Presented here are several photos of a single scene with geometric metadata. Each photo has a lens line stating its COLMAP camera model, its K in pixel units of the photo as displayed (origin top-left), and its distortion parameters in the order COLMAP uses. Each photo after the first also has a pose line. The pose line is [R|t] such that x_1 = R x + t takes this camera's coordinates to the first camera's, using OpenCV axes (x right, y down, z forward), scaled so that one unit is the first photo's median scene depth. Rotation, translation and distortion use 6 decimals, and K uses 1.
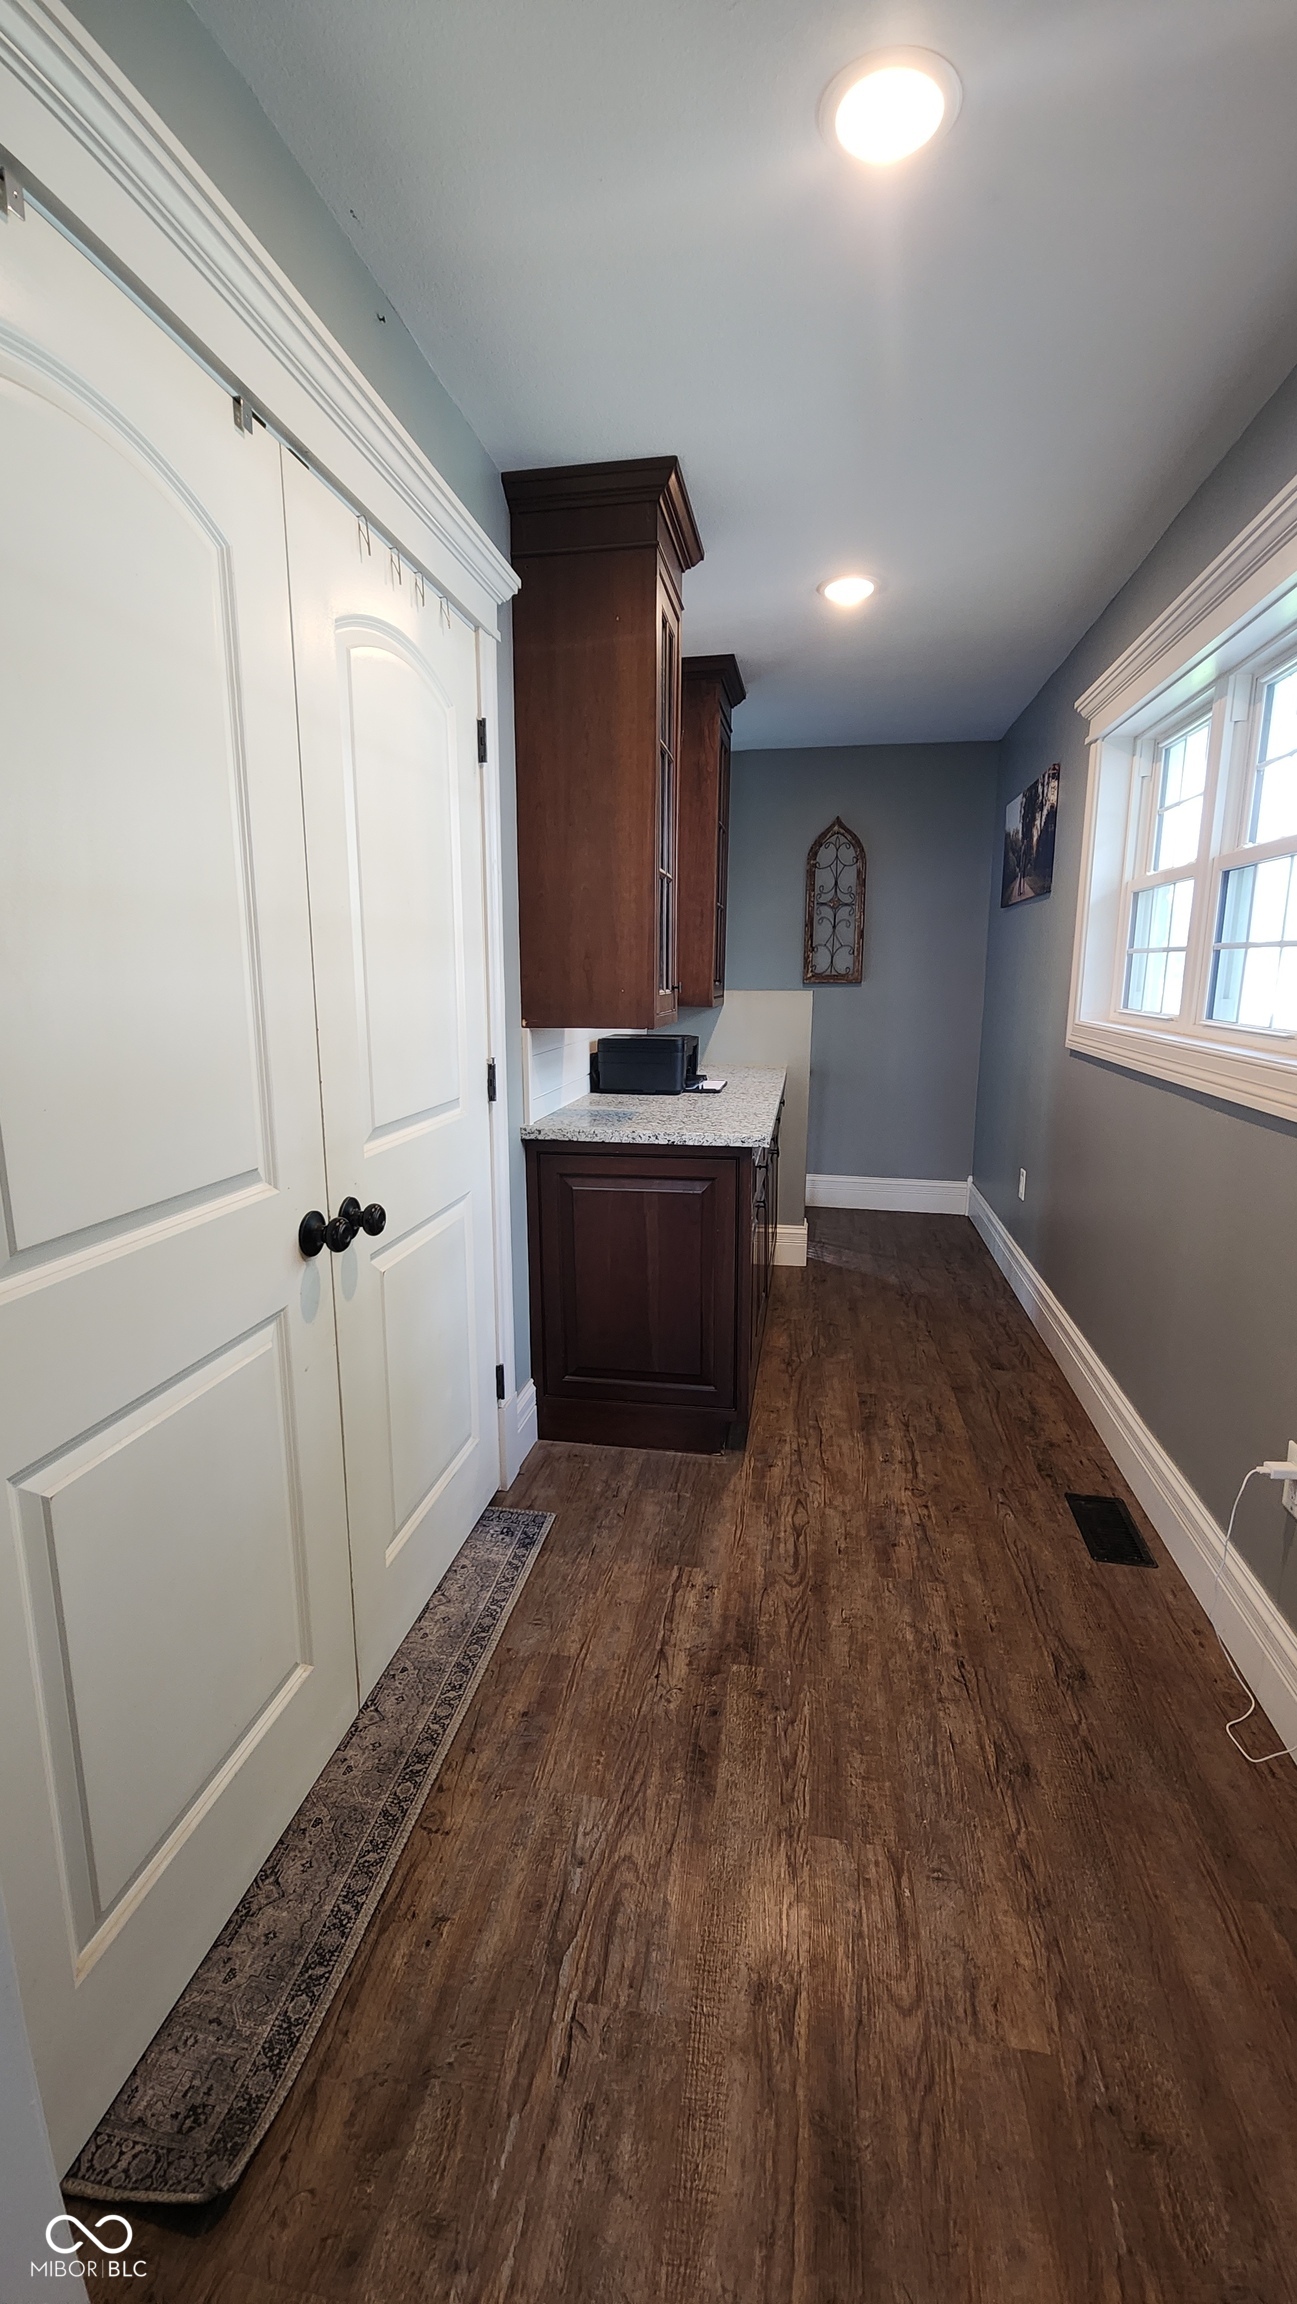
lens RADIAL K [[939.1, 0, 631.7], [0, 939.1, 1151.5], [0, 0, 1]] dist [0.008185, -0.004964]
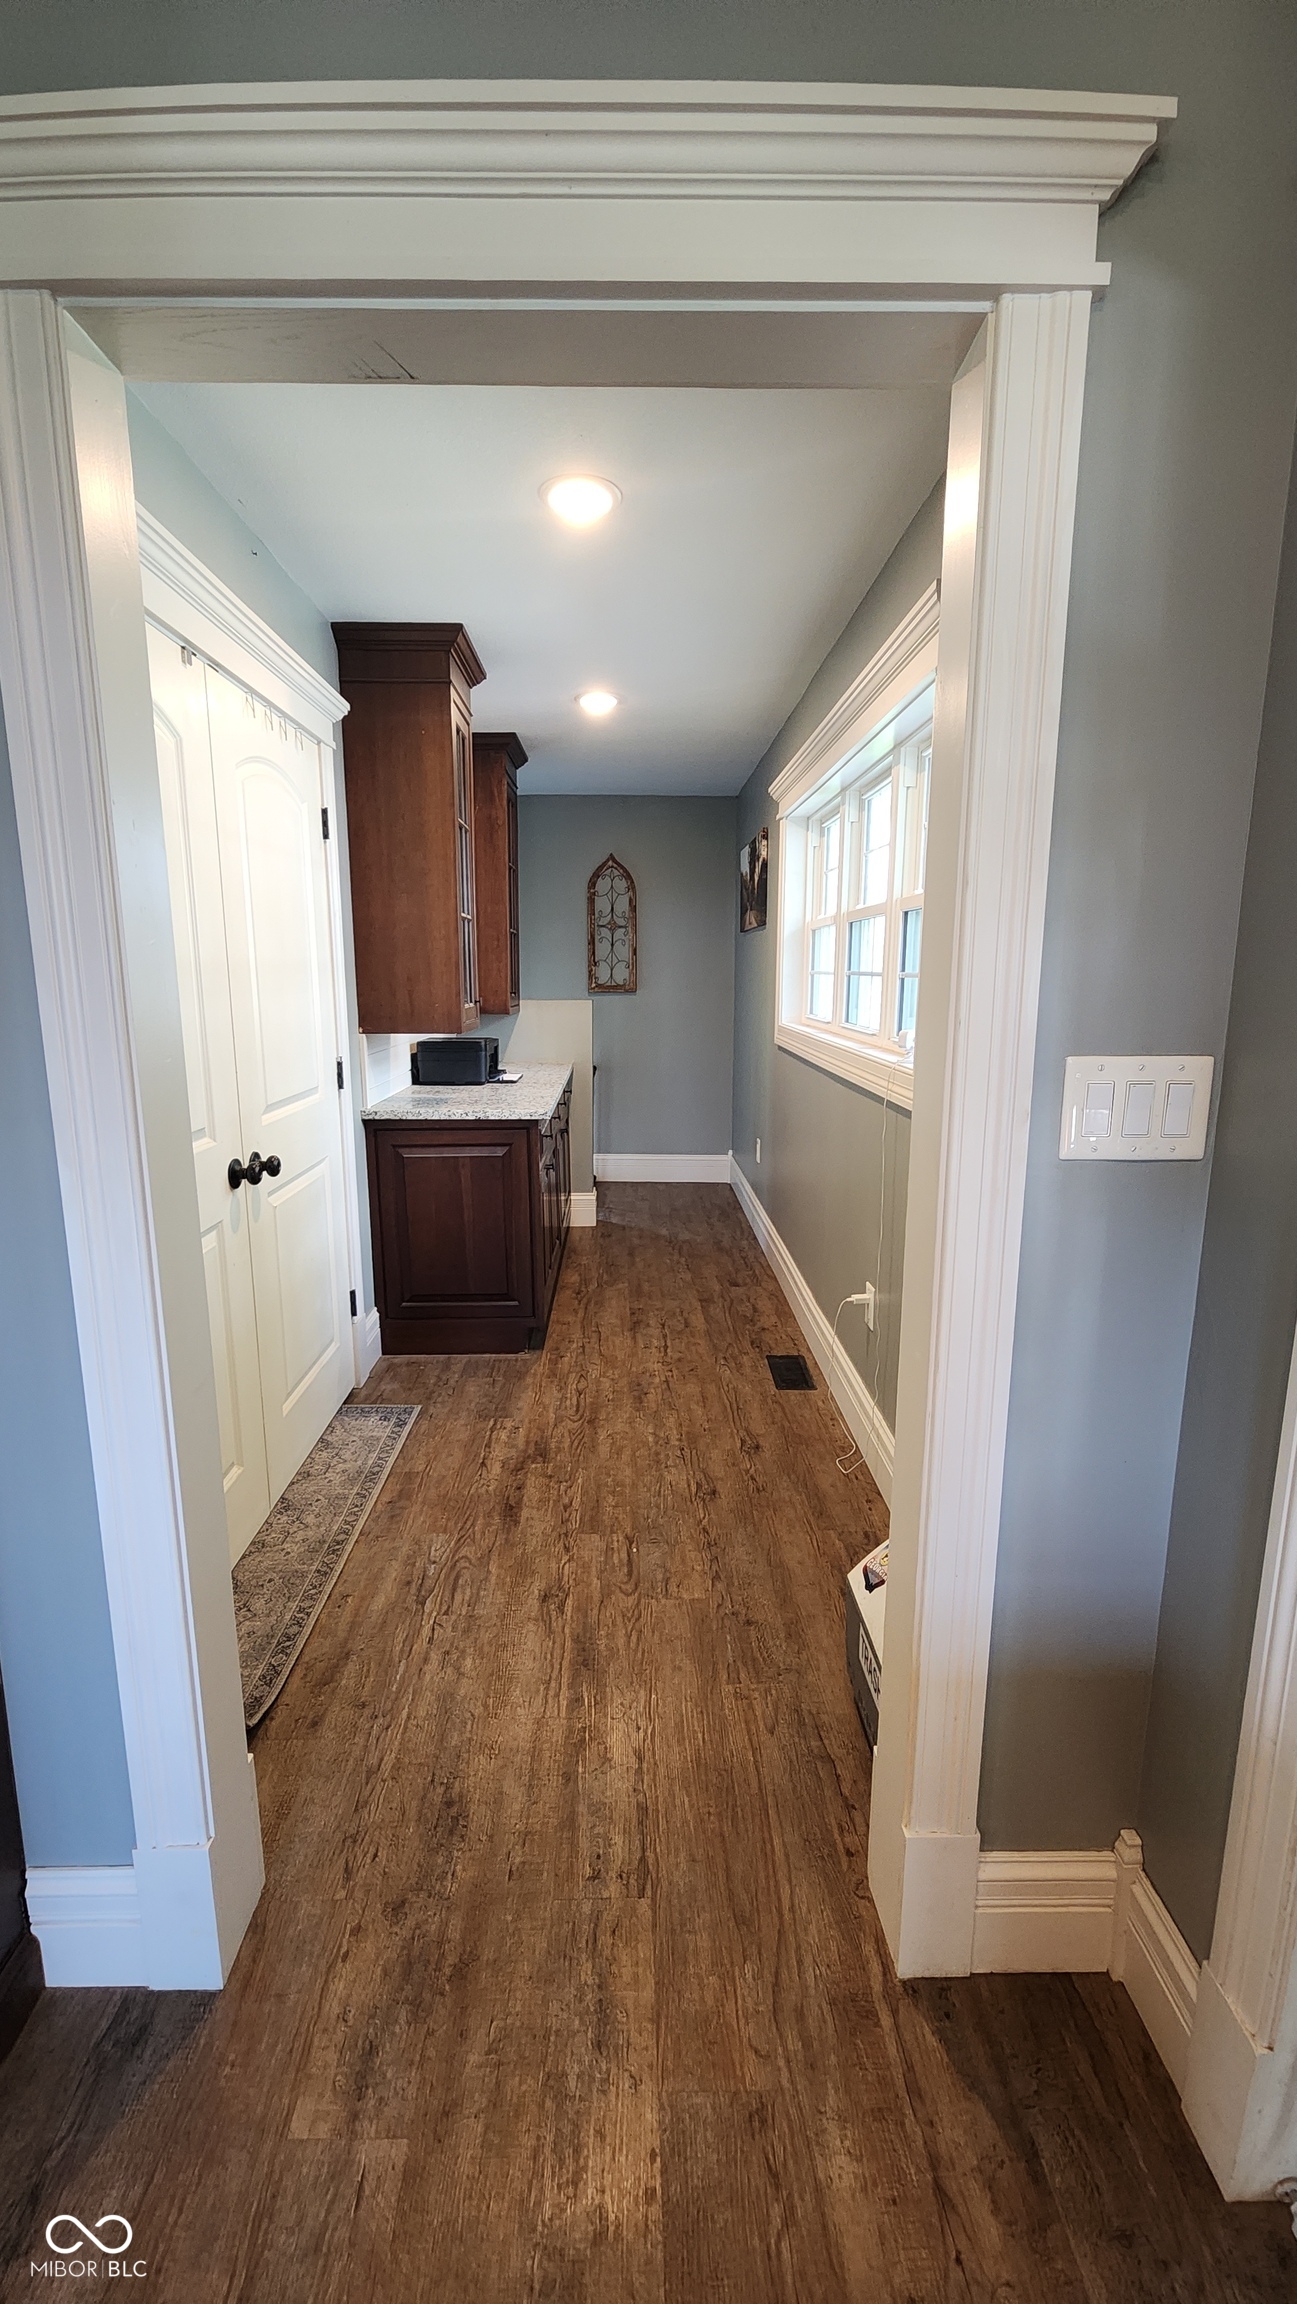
lens RADIAL K [[939.1, 0, 631.7], [0, 939.1, 1151.5], [0, 0, 1]] dist [0.008185, -0.004964]
pose [[0.979882, -0.036901, 0.196139, -0.007709], [0.037252, 0.999304, 0.001902, 0.043856], [-0.196072, 0.005443, 0.980574, -0.359154]]
